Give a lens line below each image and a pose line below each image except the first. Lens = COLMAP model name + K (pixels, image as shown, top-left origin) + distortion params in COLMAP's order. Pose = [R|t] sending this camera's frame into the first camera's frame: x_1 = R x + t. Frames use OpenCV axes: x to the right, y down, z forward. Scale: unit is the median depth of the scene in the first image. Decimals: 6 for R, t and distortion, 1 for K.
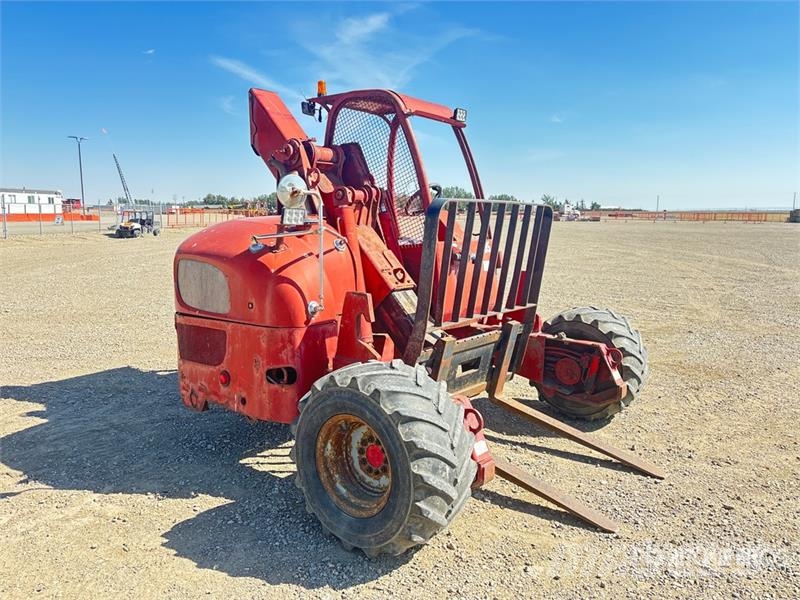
lens RADIAL K [[632.5, 0, 400.0], [0, 632.5, 300.0], [0, 0, 1]] dist [0.004352, 0.004492]
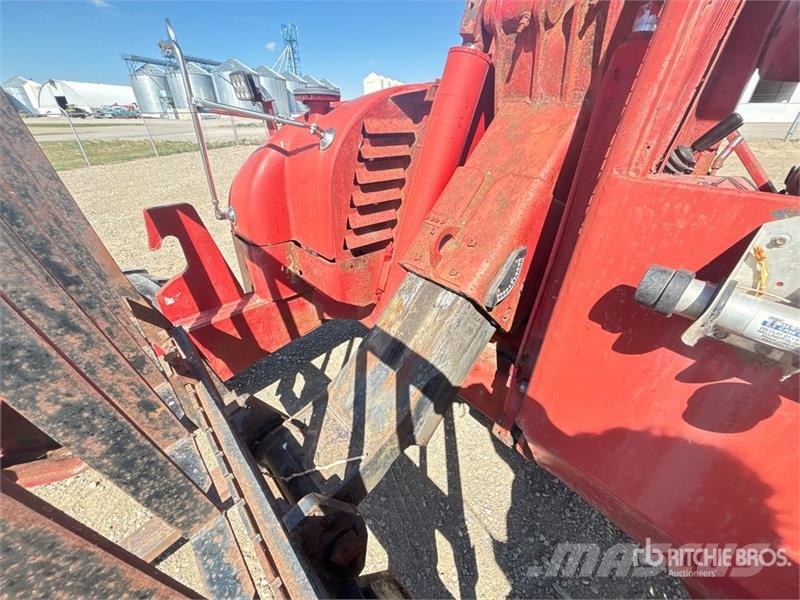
lens RADIAL K [[324.1, 0, 399.8], [0, 324.1, 301.3], [0, 0, 1]] dist [-0.000554, 0.000297]
pose [[-0.184195, 0.485398, -0.854670, 0.190140], [-0.130928, 0.849682, 0.510783, -0.106780], [0.974130, 0.205983, -0.092955, 0.990701]]
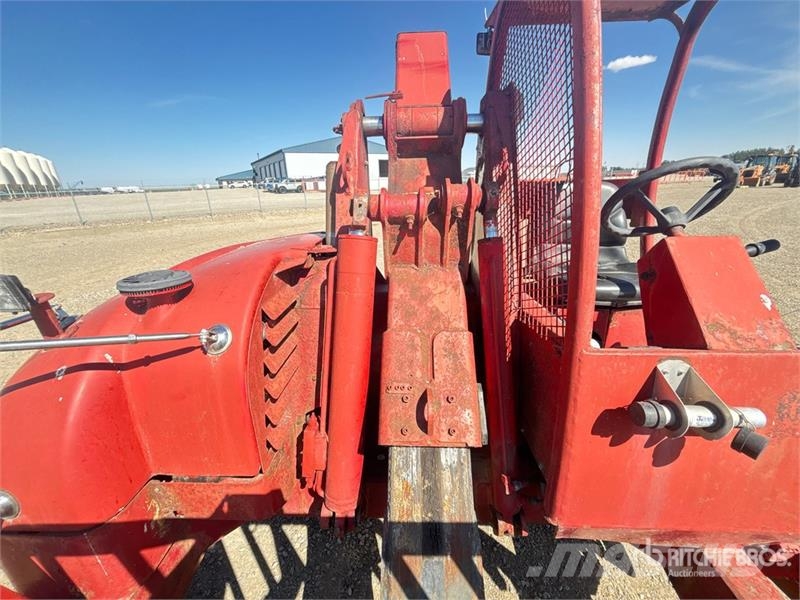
lens RADIAL K [[324.1, 0, 399.8], [0, 324.1, 301.3], [0, 0, 1]] dist [-0.000554, 0.000297]
pose [[0.588247, 0.259876, -0.765787, 0.133747], [-0.077613, 0.960729, 0.266412, -0.163409], [0.804948, -0.097281, 0.585316, 0.858411]]
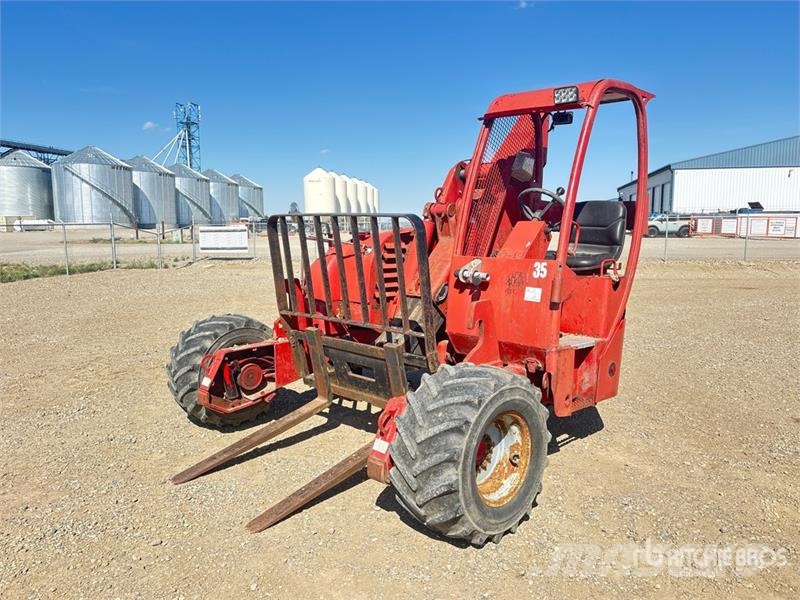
lens RADIAL K [[621.6, 0, 410.9], [0, 621.6, 301.8], [0, 0, 1]] dist [0.001651, -0.012944]
pose [[-0.102559, 0.116123, -0.987926, 1.023000], [-0.134859, 0.982370, 0.129470, -0.141439], [0.985543, 0.146509, -0.085090, 1.068459]]
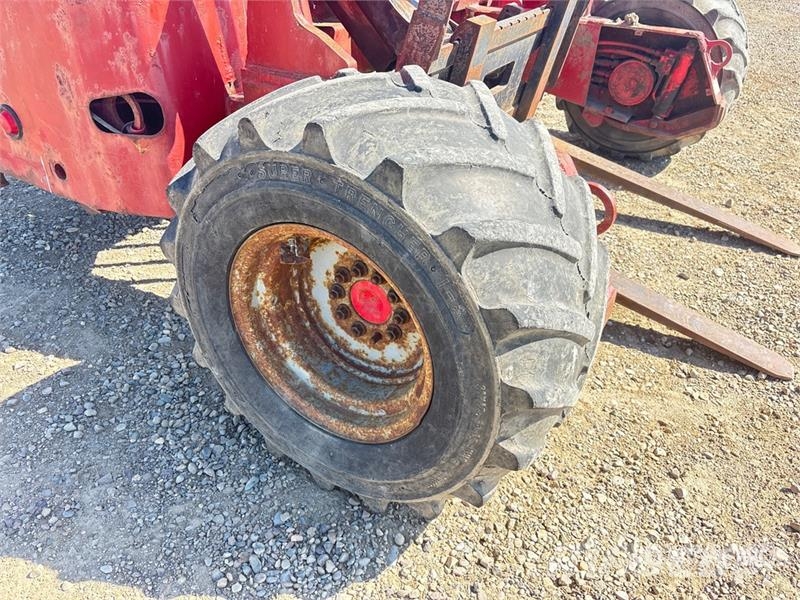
lens RADIAL K [[613.5, 0, 409.3], [0, 613.5, 302.9], [0, 0, 1]] dist [0.022422, -0.002447]
pose [[0.989647, -0.075202, 0.122243, -0.043414], [0.014728, 0.900451, 0.434707, 0.041932], [-0.142765, -0.428407, 0.892237, 0.413085]]
